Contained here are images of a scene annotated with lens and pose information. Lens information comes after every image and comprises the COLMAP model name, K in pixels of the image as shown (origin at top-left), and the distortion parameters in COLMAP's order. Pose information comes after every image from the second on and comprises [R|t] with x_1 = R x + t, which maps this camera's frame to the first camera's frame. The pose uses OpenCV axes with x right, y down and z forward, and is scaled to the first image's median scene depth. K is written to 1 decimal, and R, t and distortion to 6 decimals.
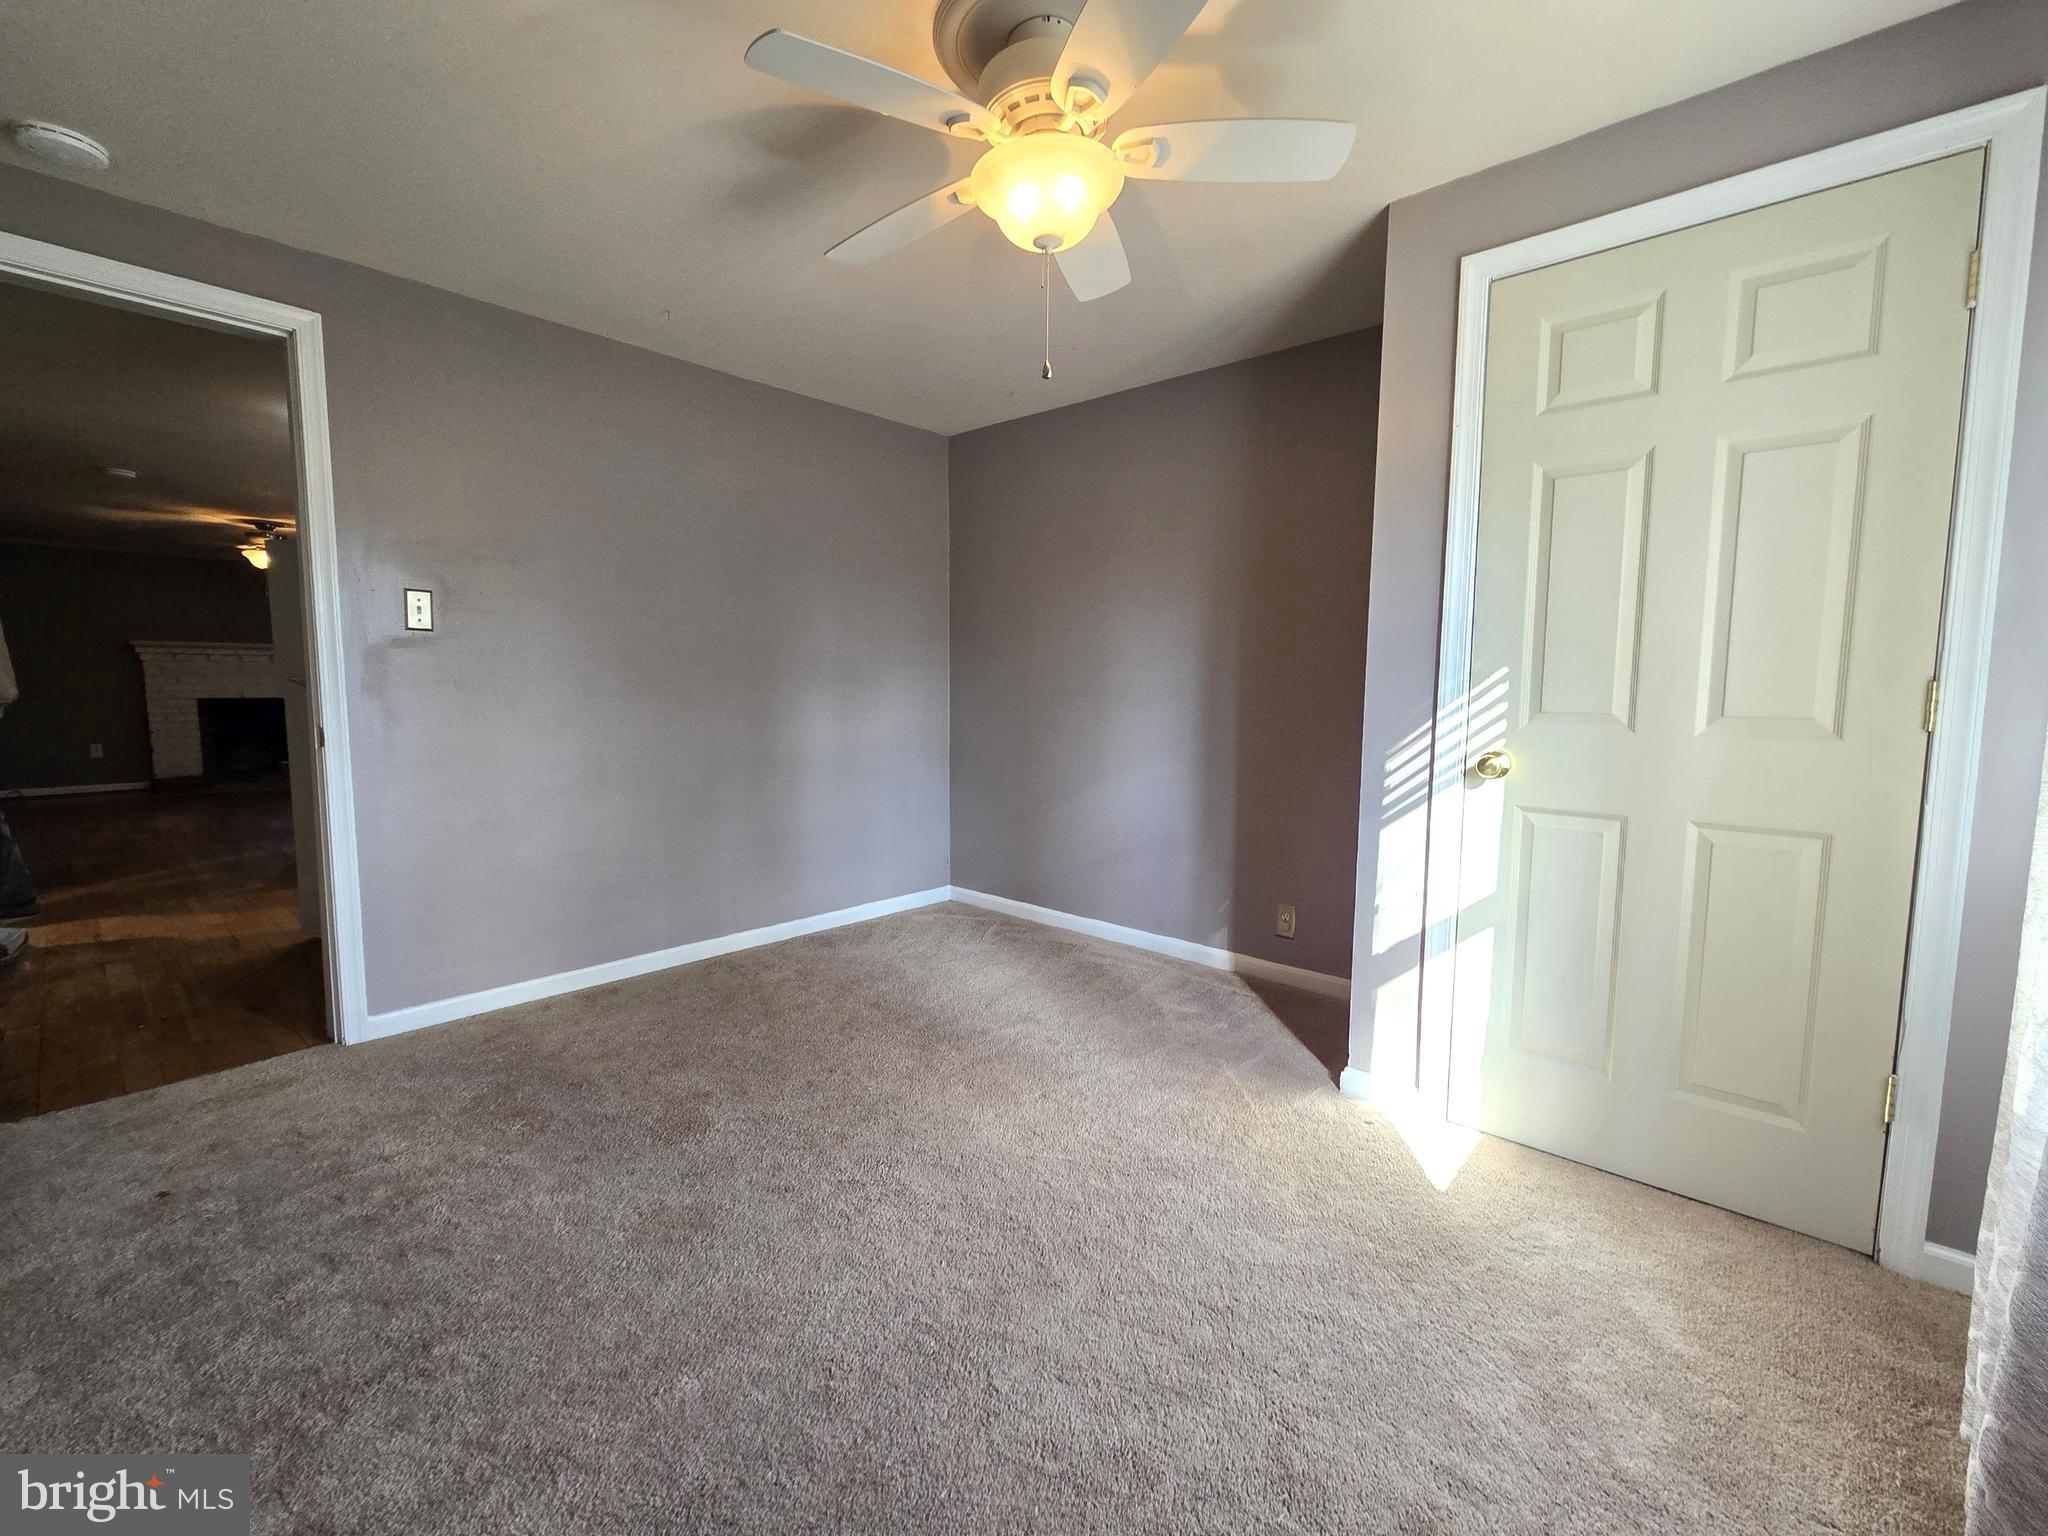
lens RADIAL K [[839.3, 0, 1011.8], [0, 839.3, 759.0], [0, 0, 1]] dist [-0.001938, 0.000254]
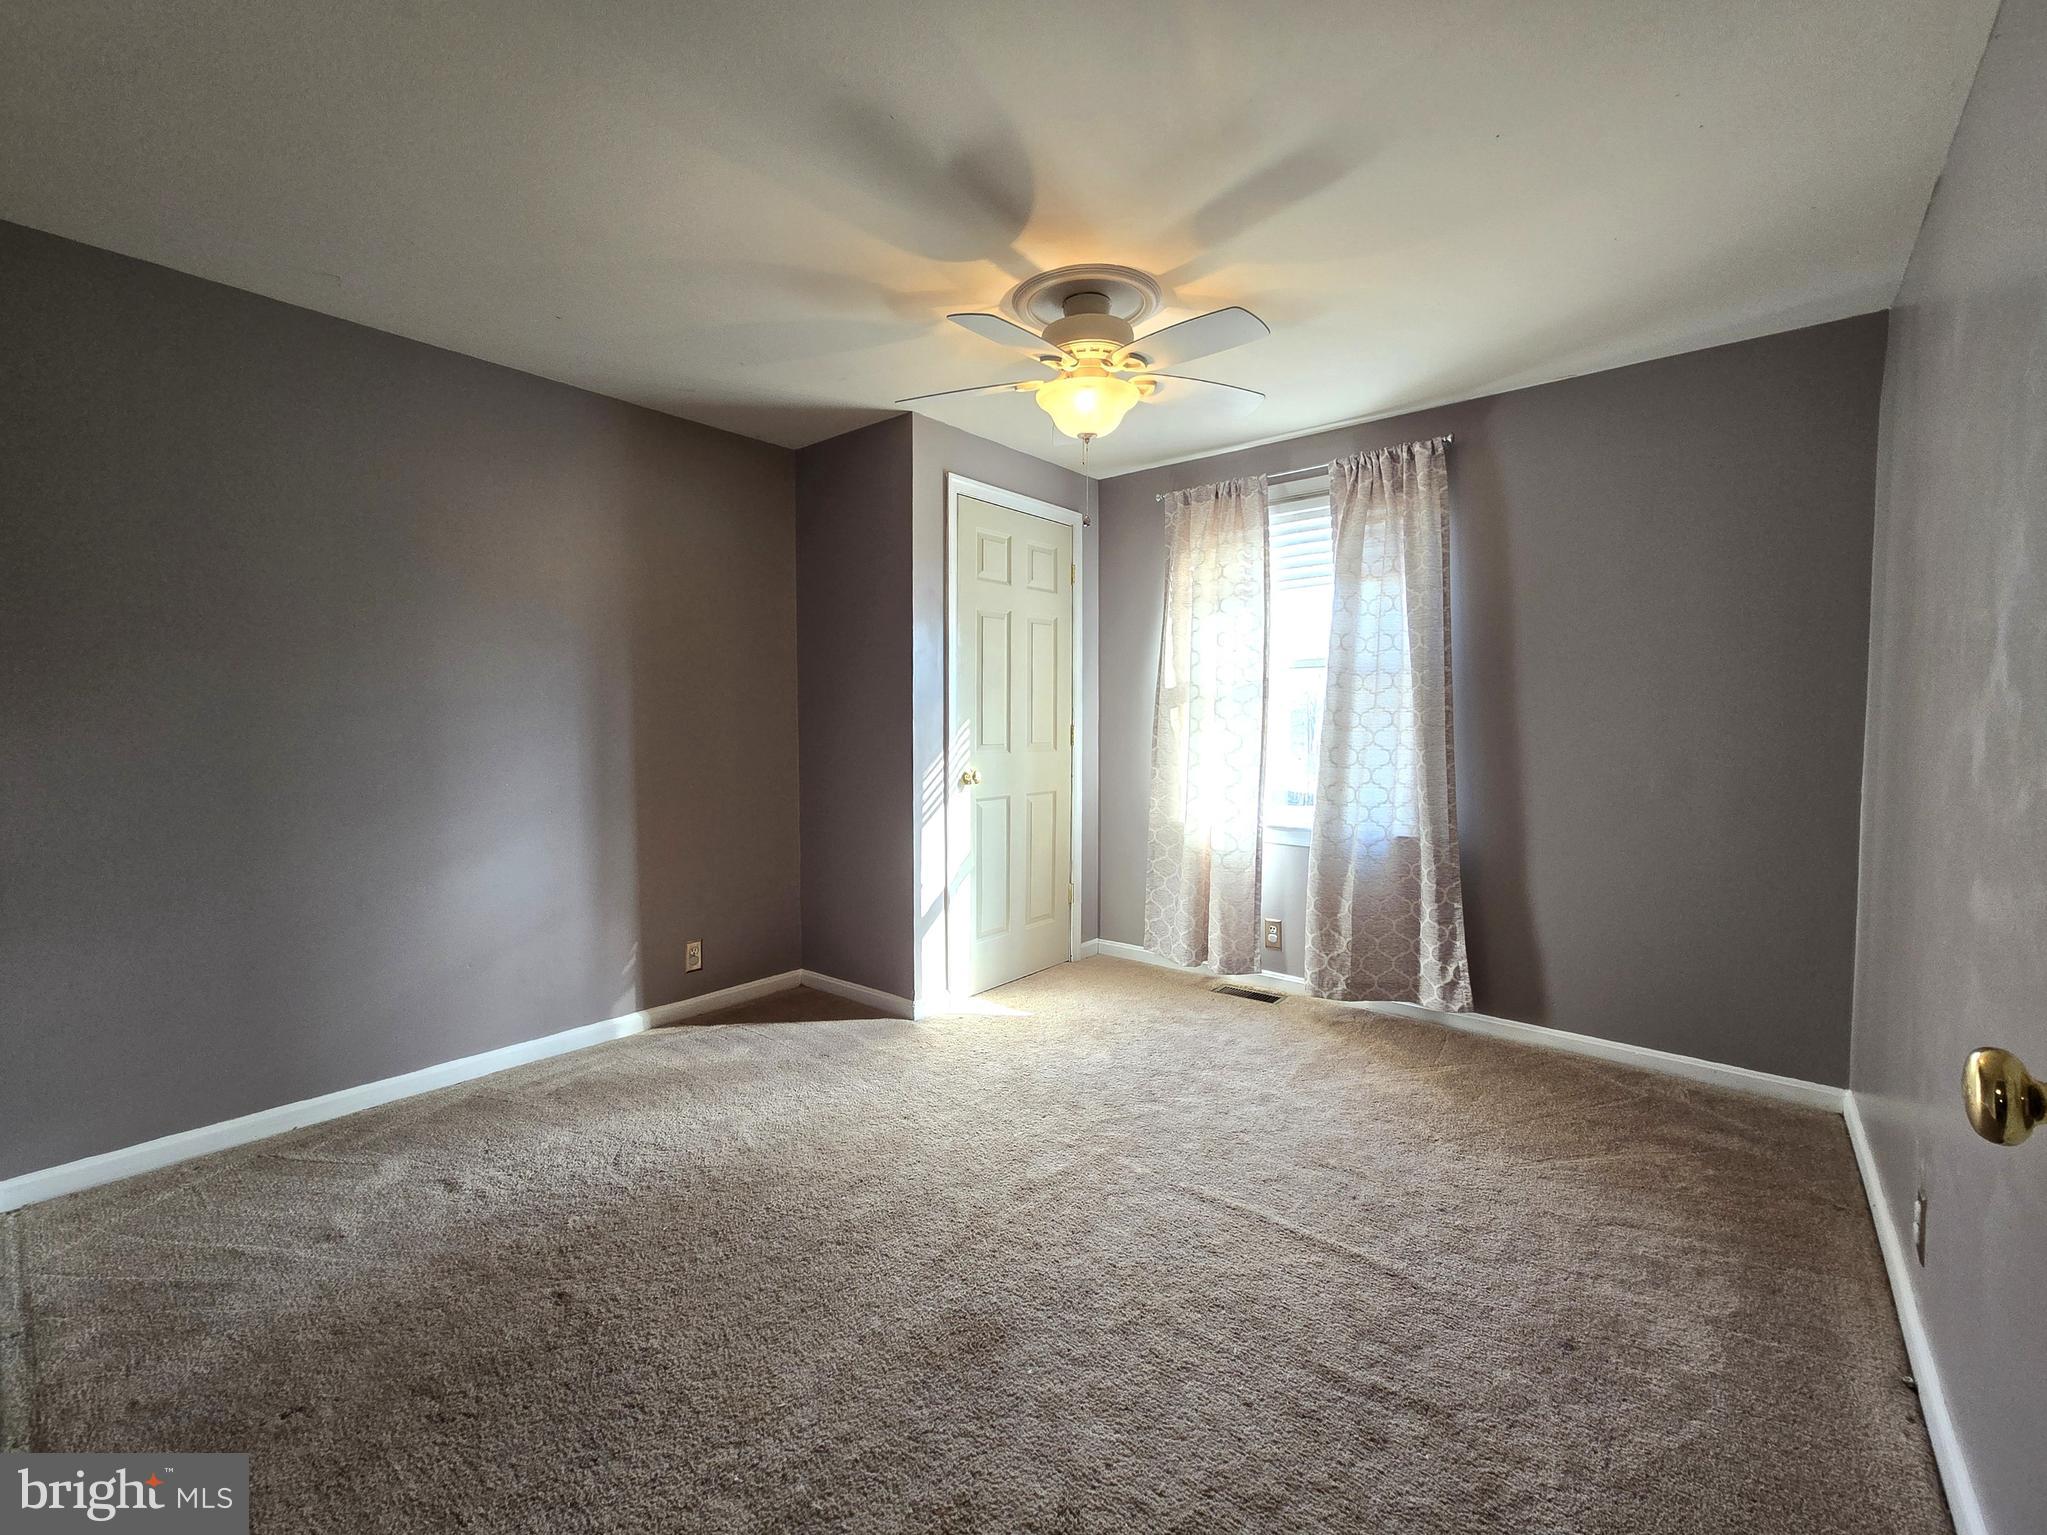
lens RADIAL K [[850.6, 0, 1014.9], [0, 850.6, 767.2], [0, 0, 1]] dist [-0.002437, 0.000242]
pose [[-0.027746, -0.063991, 0.997565, -1.091590], [0.088672, 0.993857, 0.066219, -0.112496], [-0.995674, 0.090293, -0.021901, 0.898771]]
